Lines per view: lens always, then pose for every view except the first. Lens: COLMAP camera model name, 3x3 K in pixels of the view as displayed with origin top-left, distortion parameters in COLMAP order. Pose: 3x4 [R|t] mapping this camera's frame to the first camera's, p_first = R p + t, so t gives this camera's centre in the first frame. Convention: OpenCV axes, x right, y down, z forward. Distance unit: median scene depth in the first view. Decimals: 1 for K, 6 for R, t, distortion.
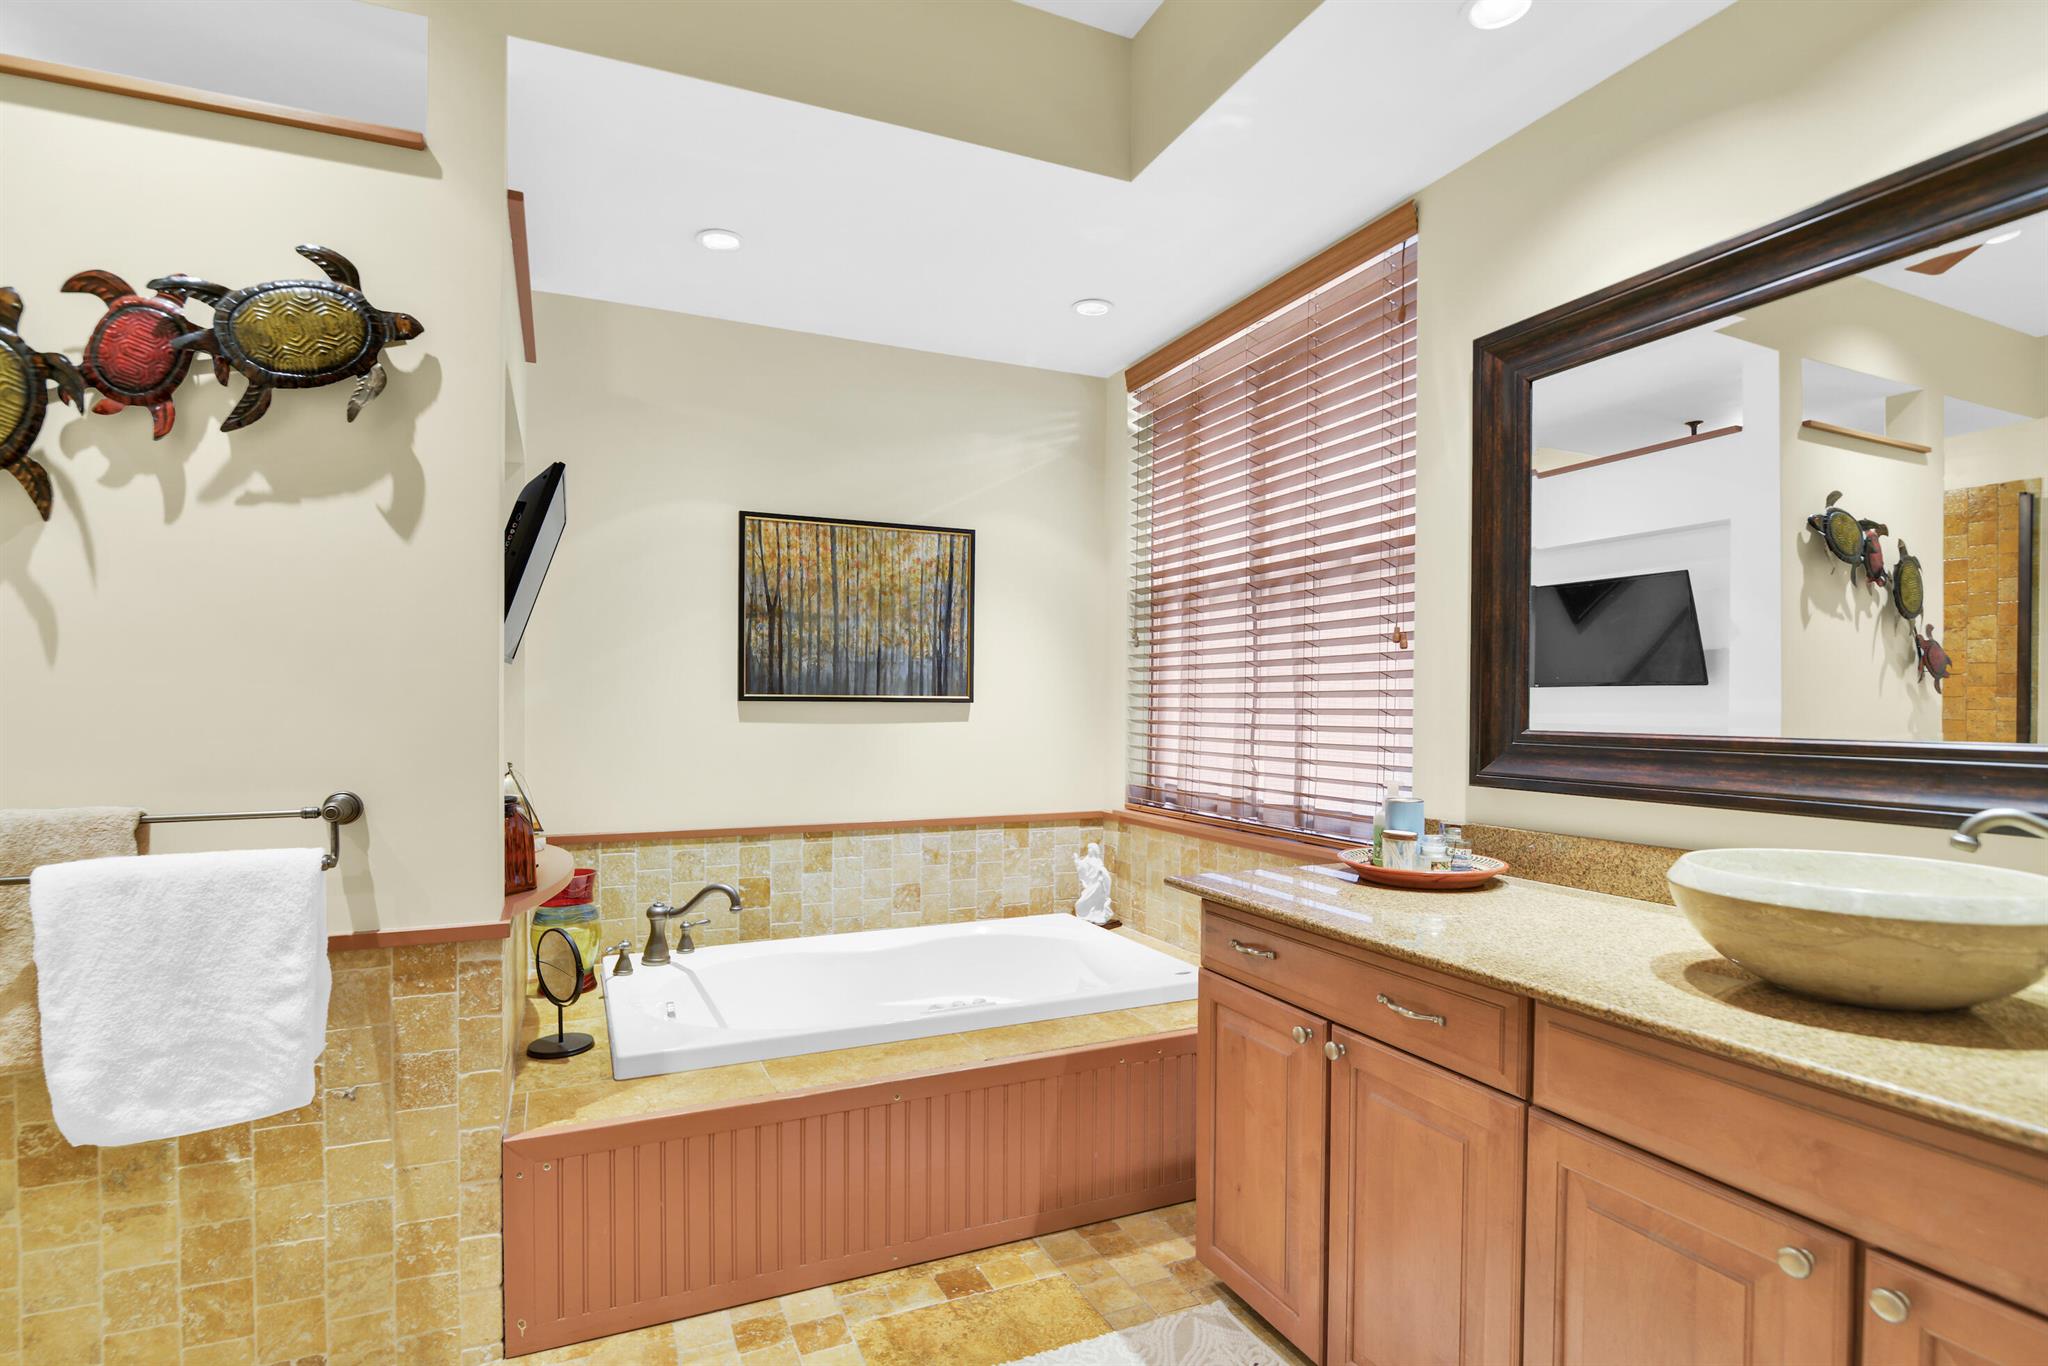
lens RADIAL K [[1014.1, 0, 1015.2], [0, 1014.1, 692.3], [0, 0, 1]] dist [-0.011972, -0.000732]
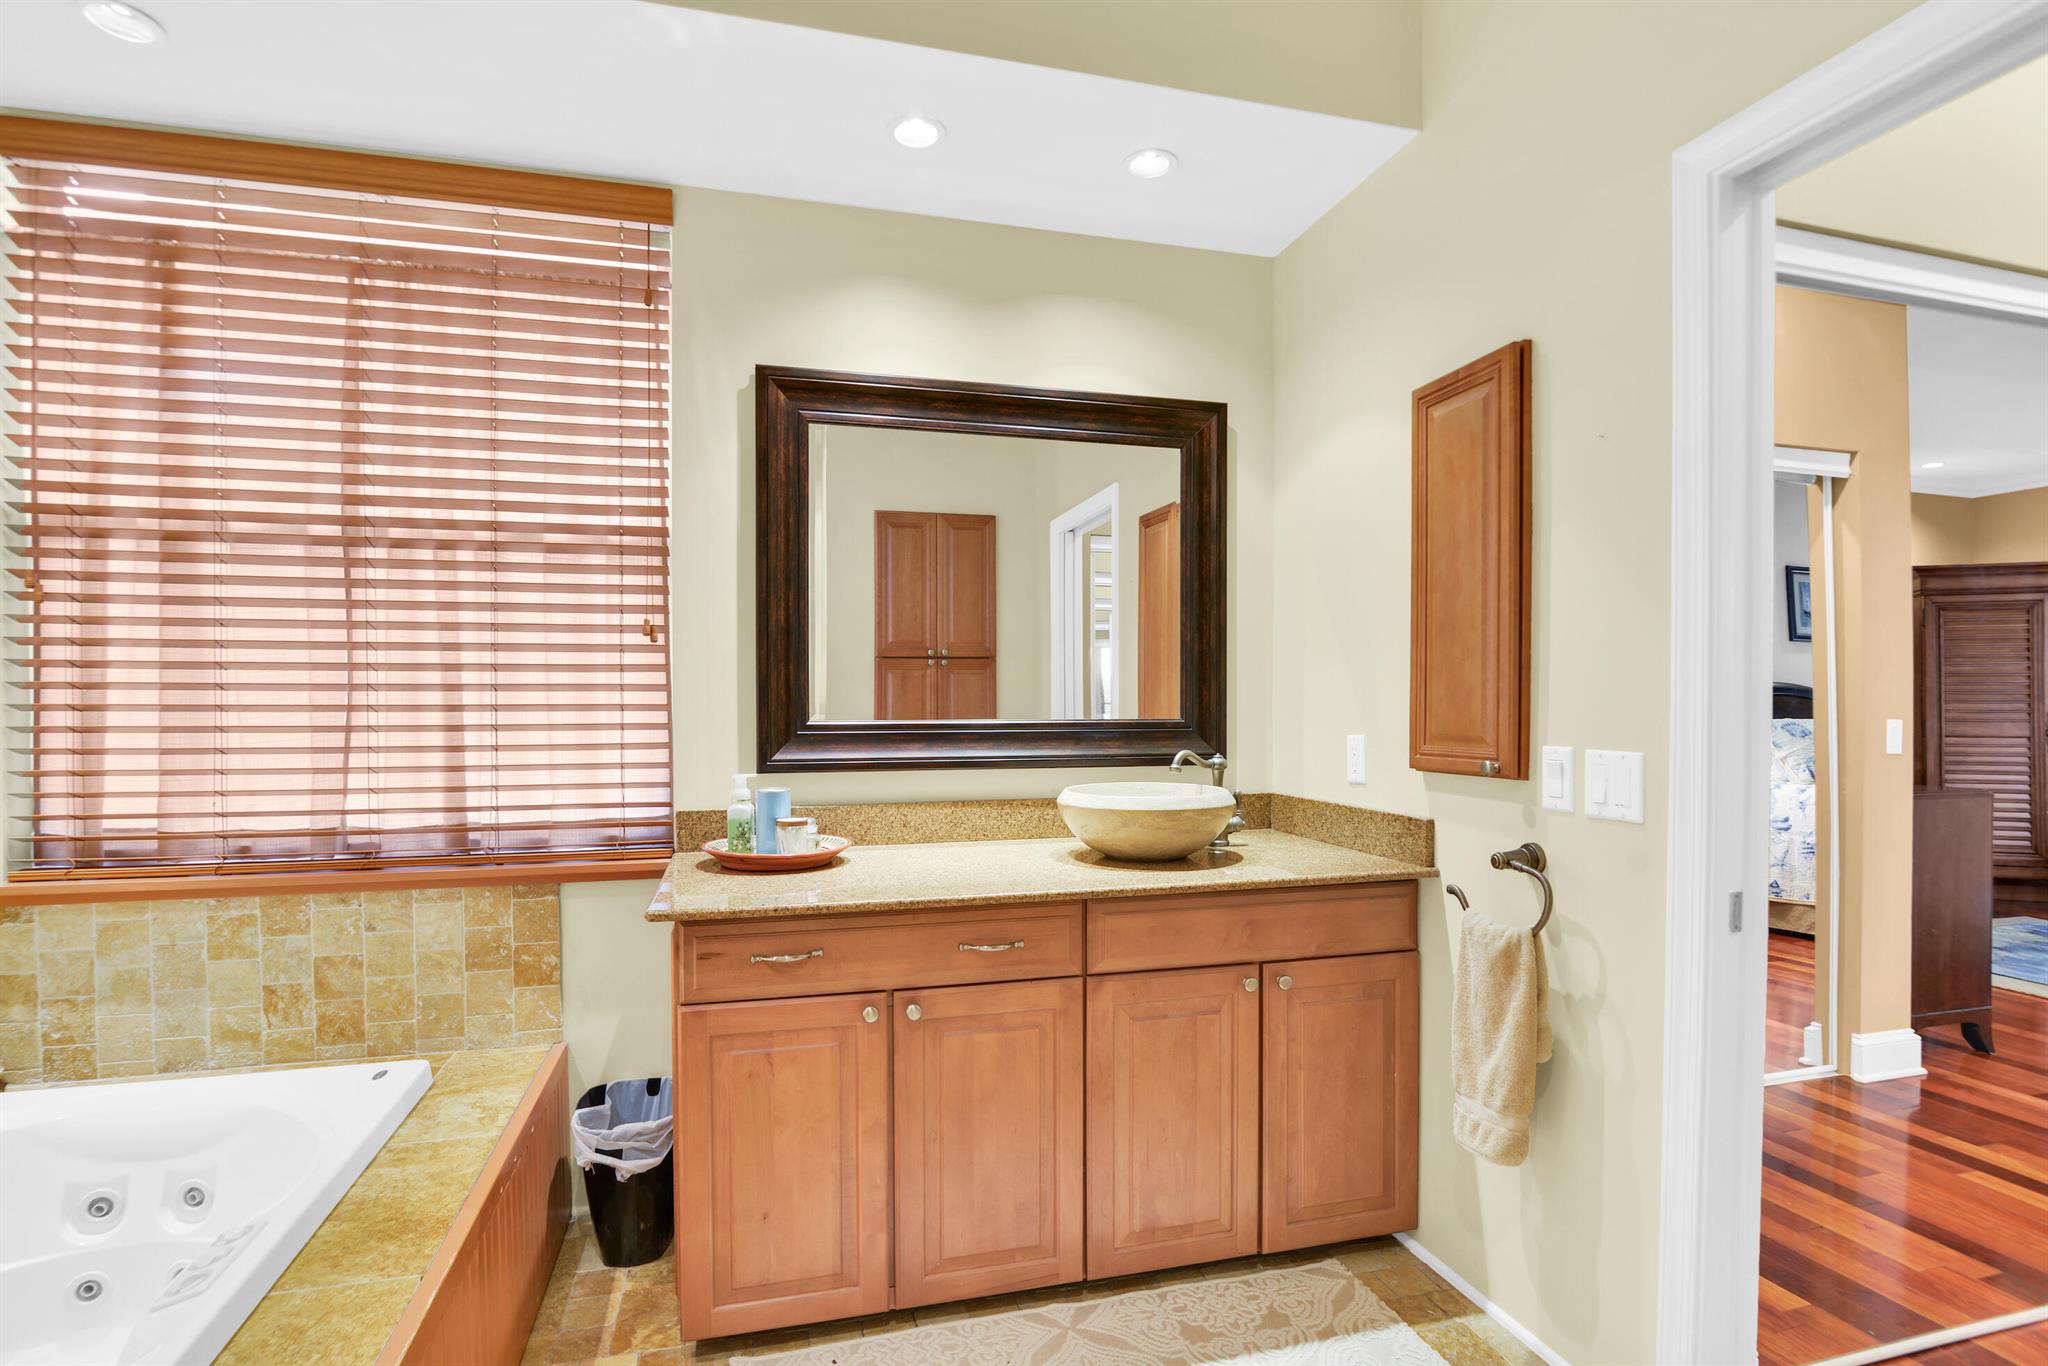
lens RADIAL K [[1014.1, 0, 1010.9], [0, 1014.1, 697.2], [0, 0, 1]] dist [-0.011972, -0.000732]
pose [[0.146800, 0.005070, 0.989153, -0.531089], [-0.008495, 0.999956, -0.003865, 0.011160], [-0.989130, -0.007835, 0.146837, 0.512903]]
